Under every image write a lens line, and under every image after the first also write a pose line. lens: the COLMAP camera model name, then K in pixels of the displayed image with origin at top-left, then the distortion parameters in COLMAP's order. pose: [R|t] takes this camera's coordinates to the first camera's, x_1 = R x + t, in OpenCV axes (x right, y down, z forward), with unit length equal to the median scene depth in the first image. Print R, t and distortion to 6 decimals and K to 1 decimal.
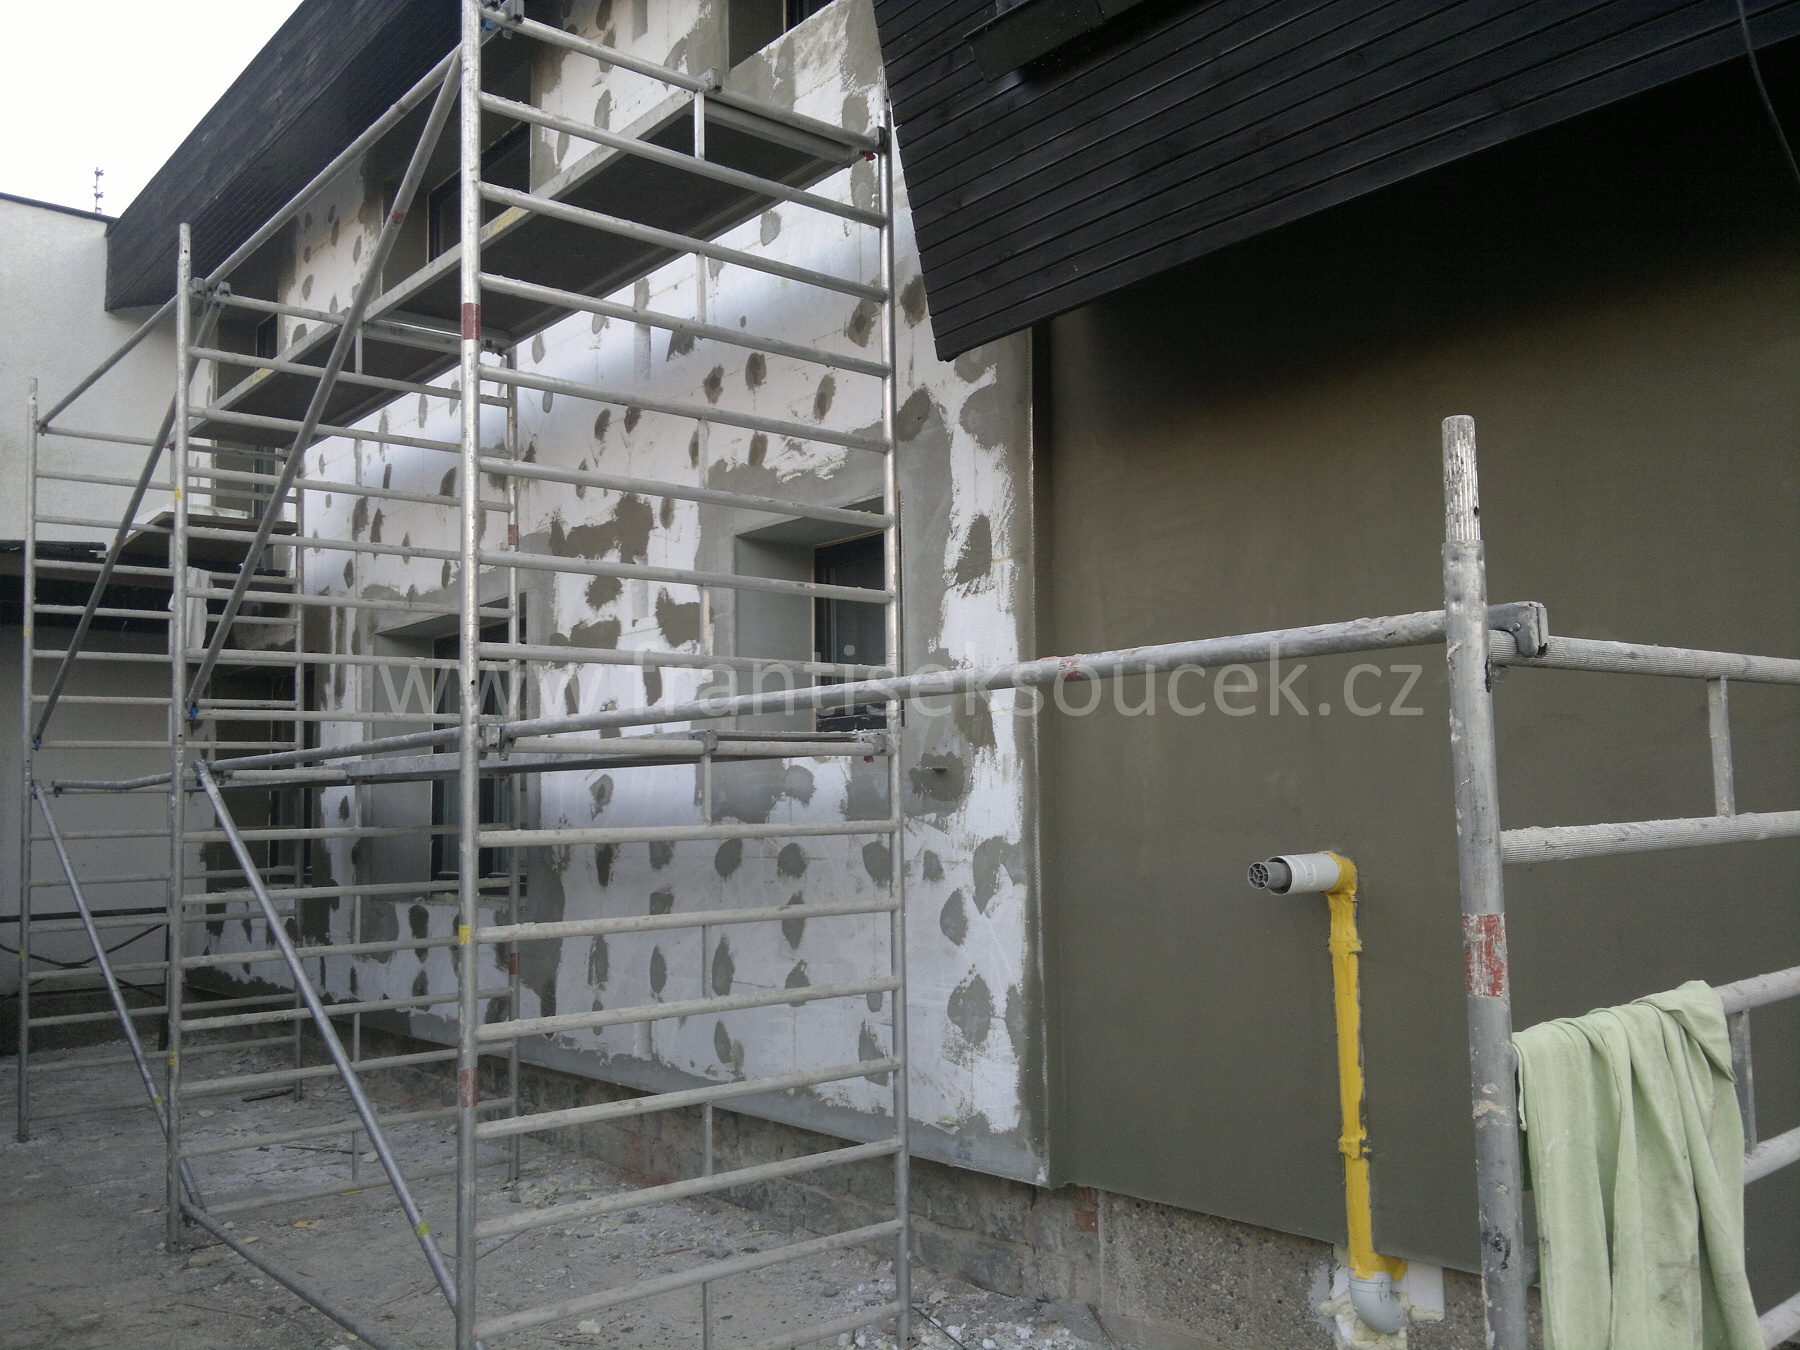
lens RADIAL K [[1533.1, 0, 898.0], [0, 1533.1, 677.6], [0, 0, 1]] dist [0.073828, -0.134620]
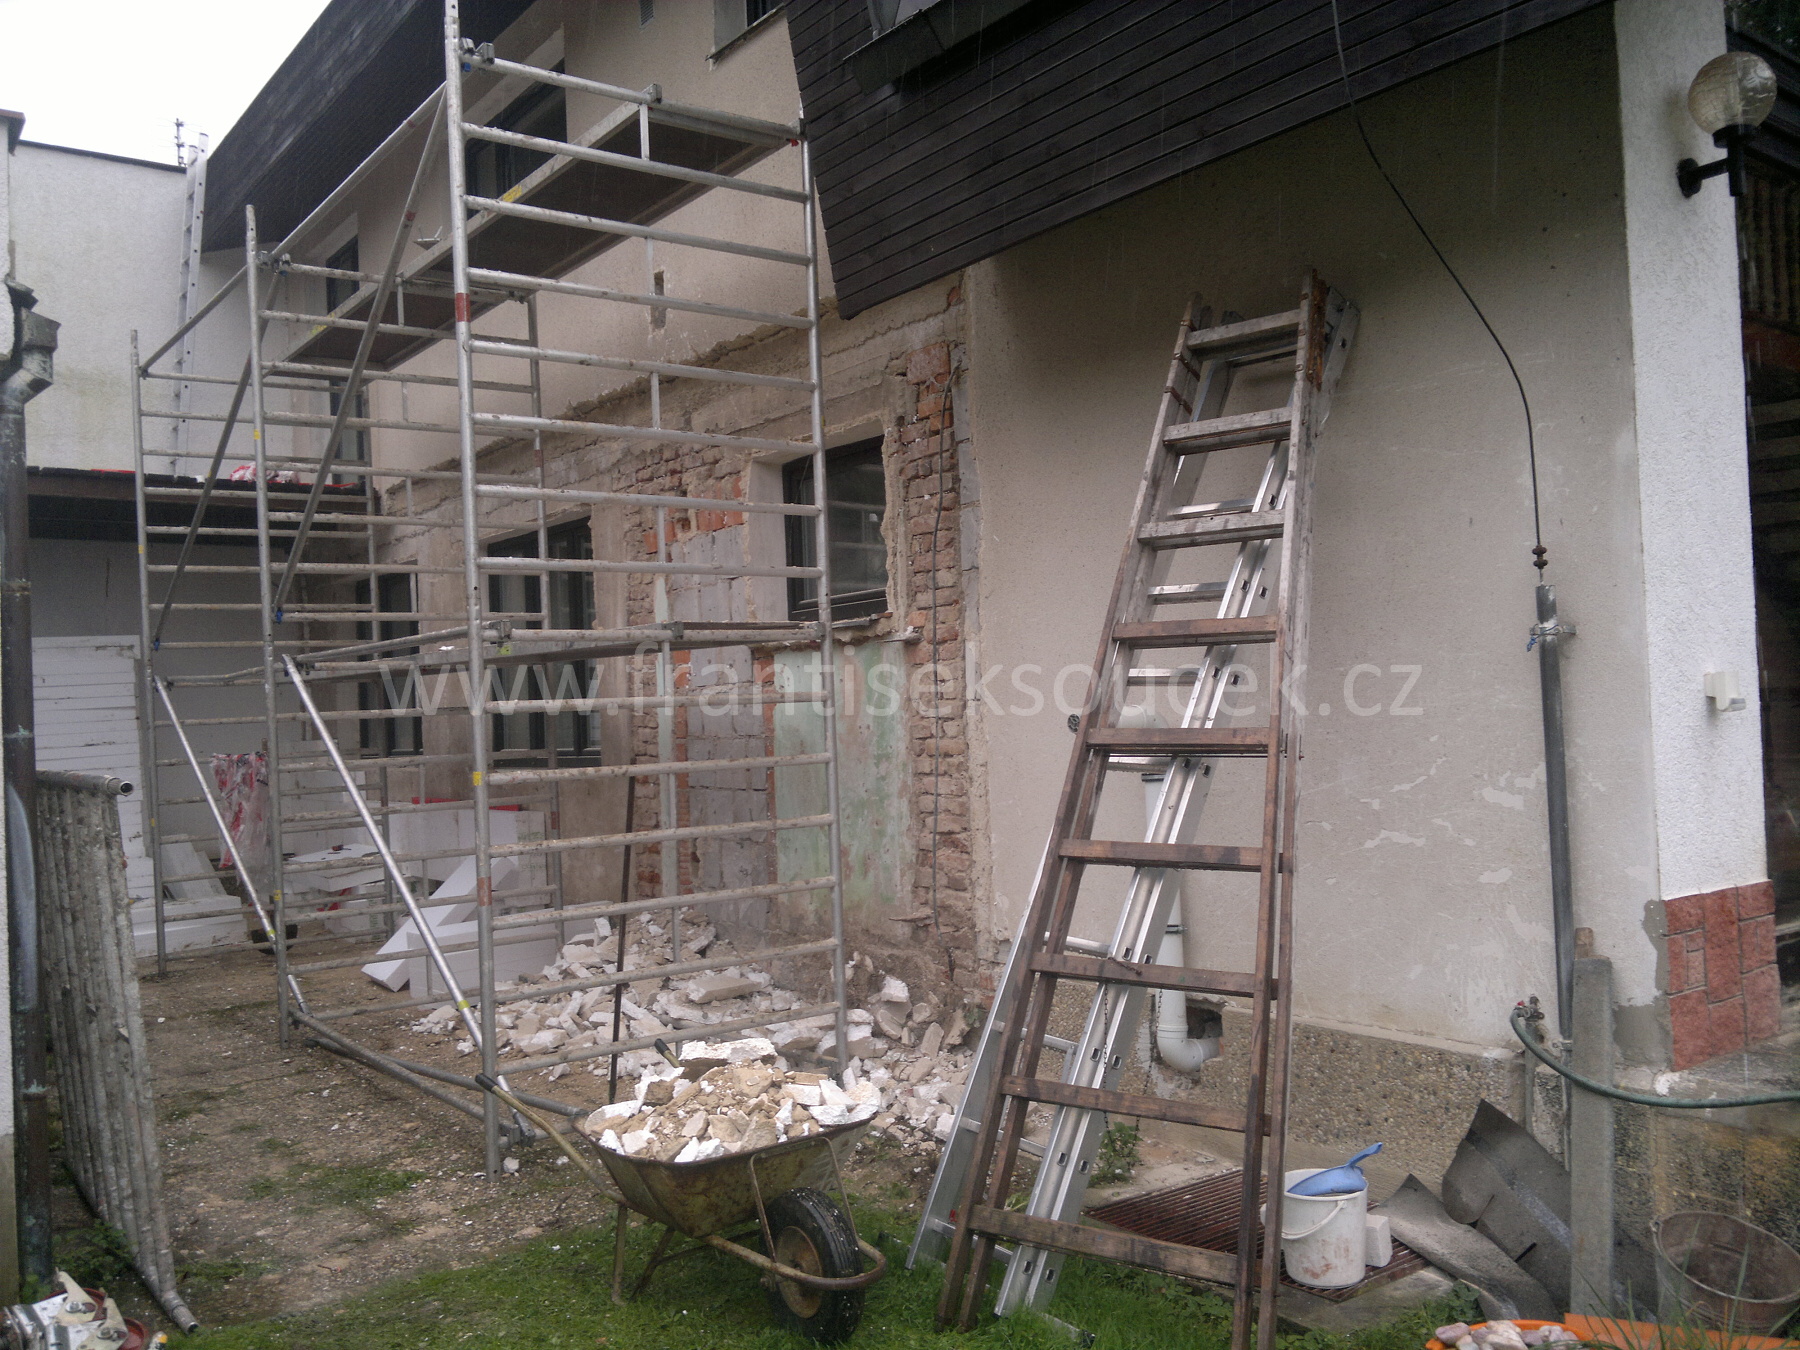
lens RADIAL K [[1533.1, 0, 892.5], [0, 1533.1, 687.7], [0, 0, 1]] dist [0.073828, -0.134620]
pose [[0.997814, -0.017961, -0.063593, 0.125370], [0.022828, 0.996796, 0.076661, -0.003932], [0.062012, -0.077945, 0.995027, -0.226015]]
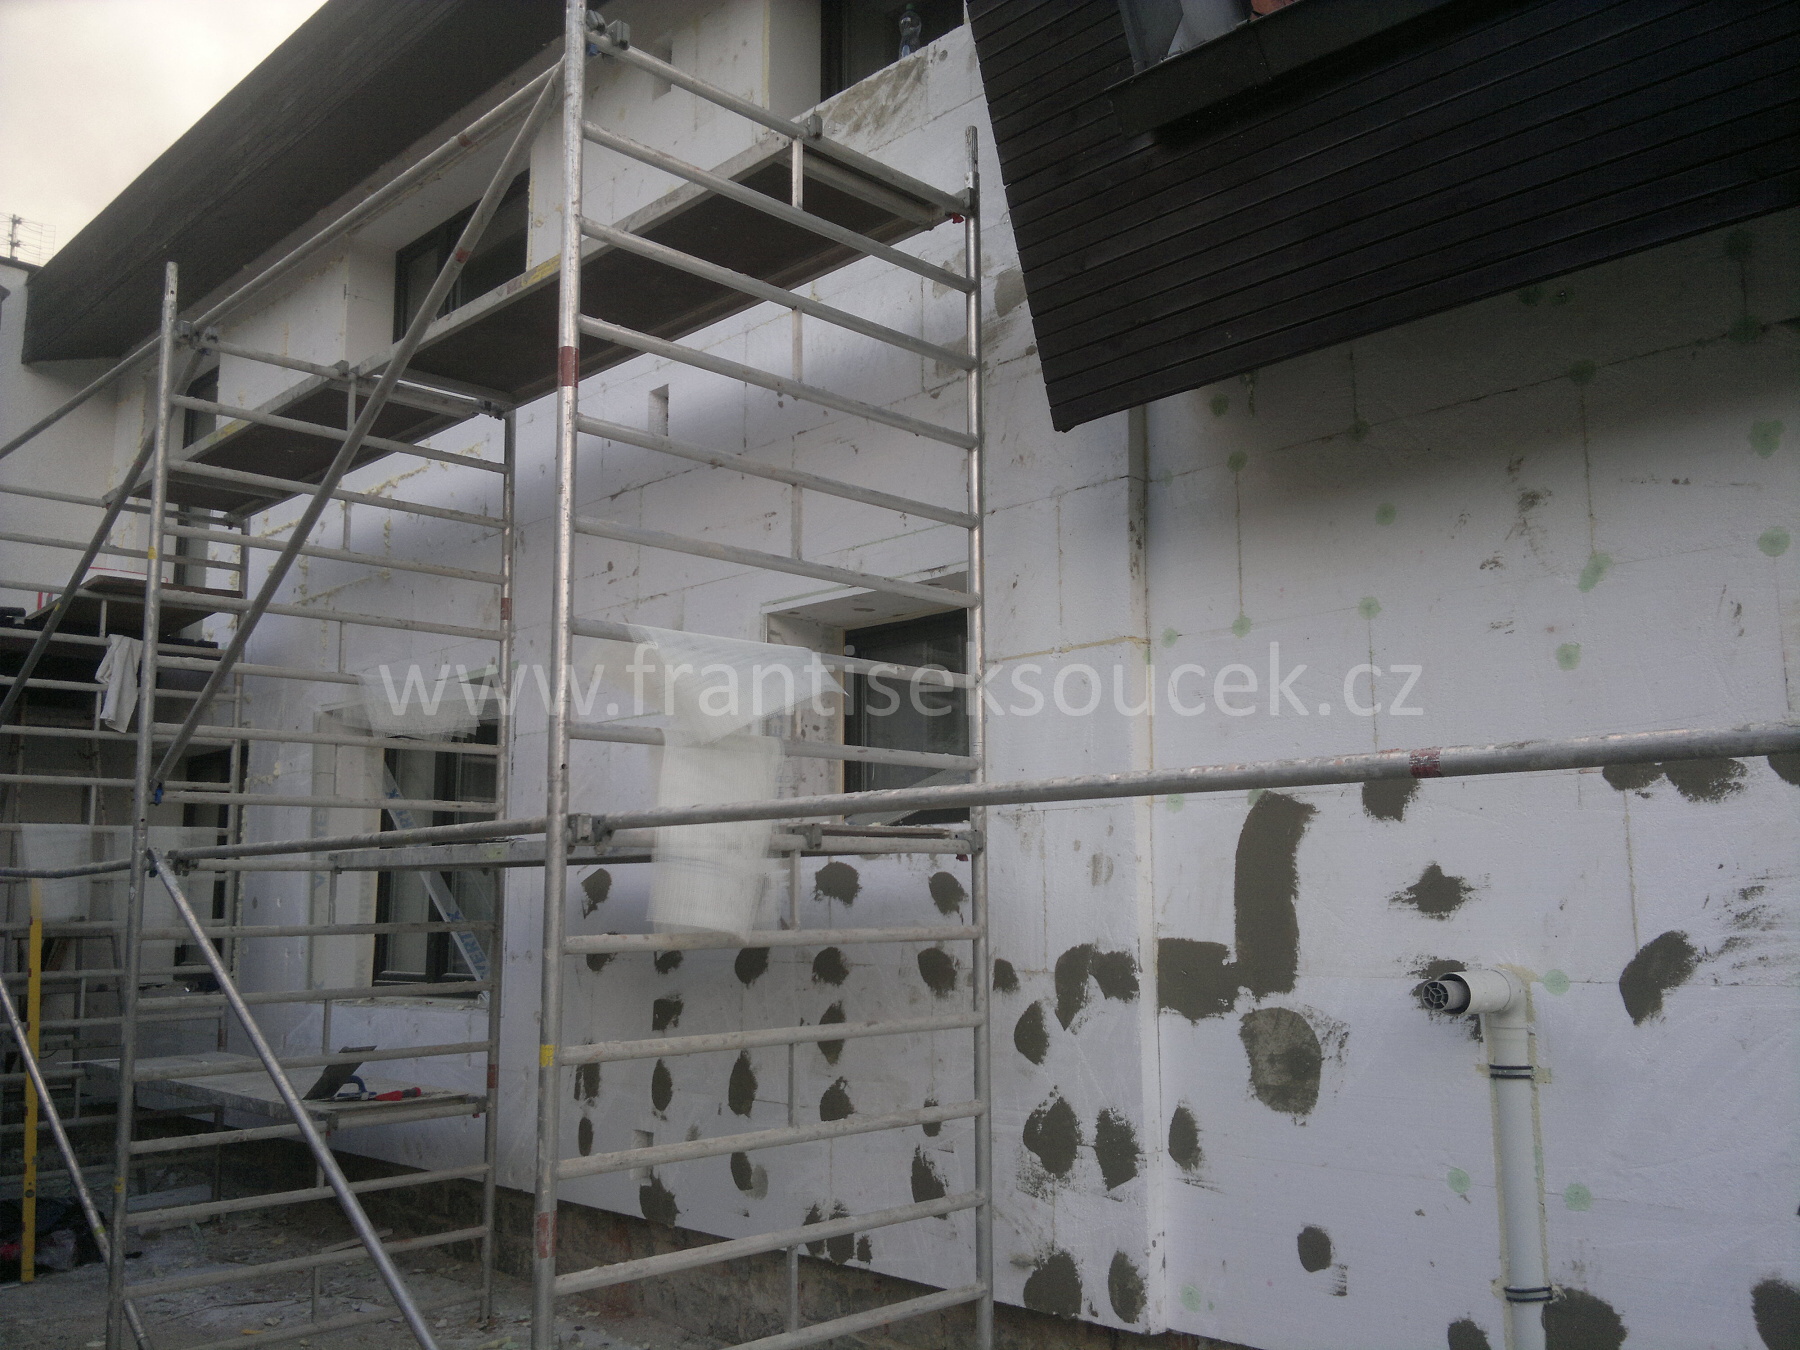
lens RADIAL K [[1533.1, 0, 903.0], [0, 1533.1, 677.9], [0, 0, 1]] dist [0.073828, -0.134620]
pose [[0.996324, 0.024593, 0.082057, -0.119629], [-0.019544, 0.997899, -0.061774, 0.002653], [-0.083404, 0.059943, 0.994711, 0.077170]]
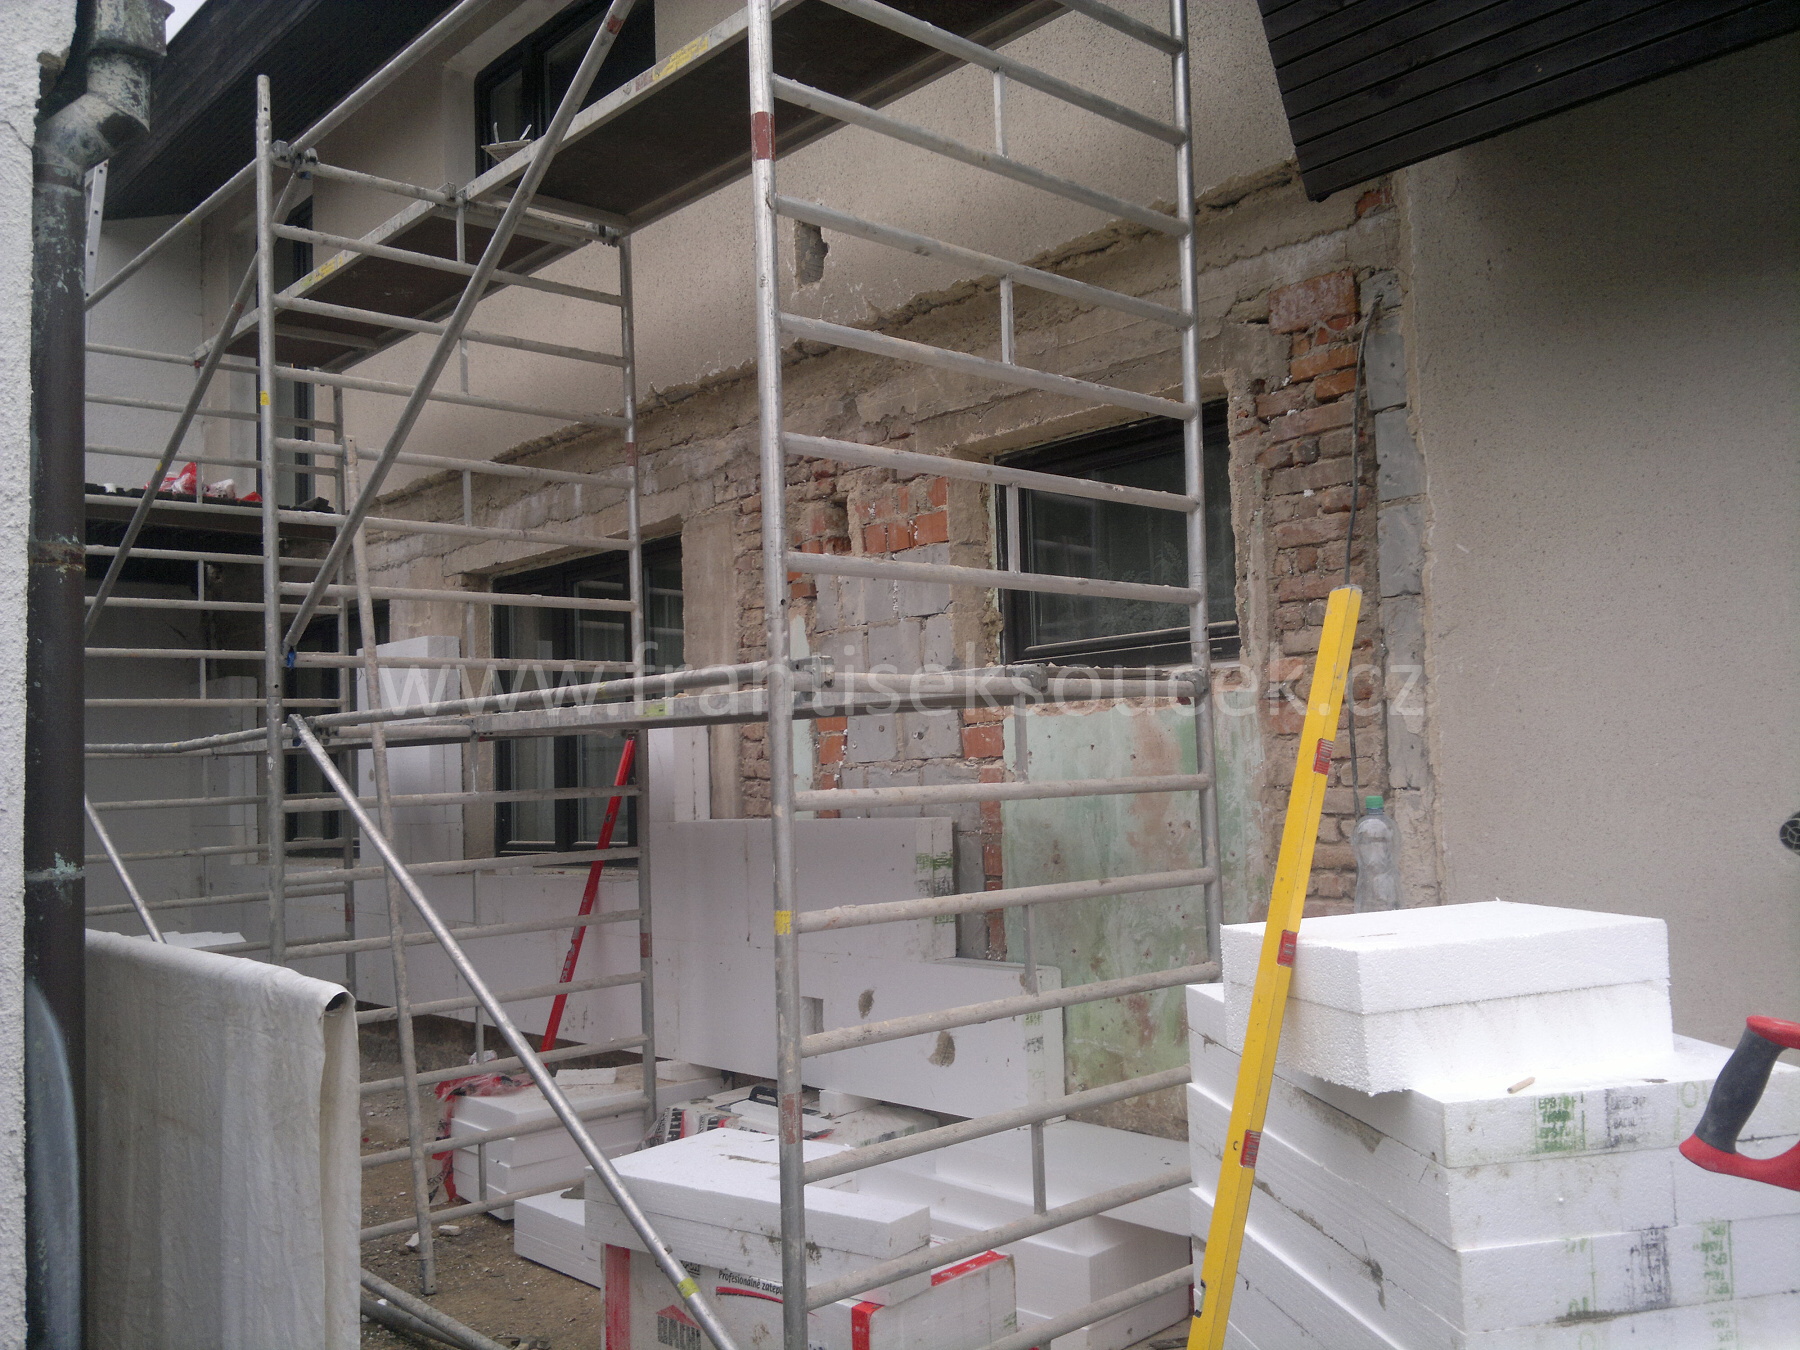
lens RADIAL K [[1533.1, 0, 903.5], [0, 1533.1, 678.7], [0, 0, 1]] dist [0.073828, -0.134620]
pose [[0.998663, -0.011514, 0.050401, -0.197762], [0.010219, 0.999613, 0.025886, 0.018076], [-0.050680, -0.025336, 0.998394, 0.169801]]
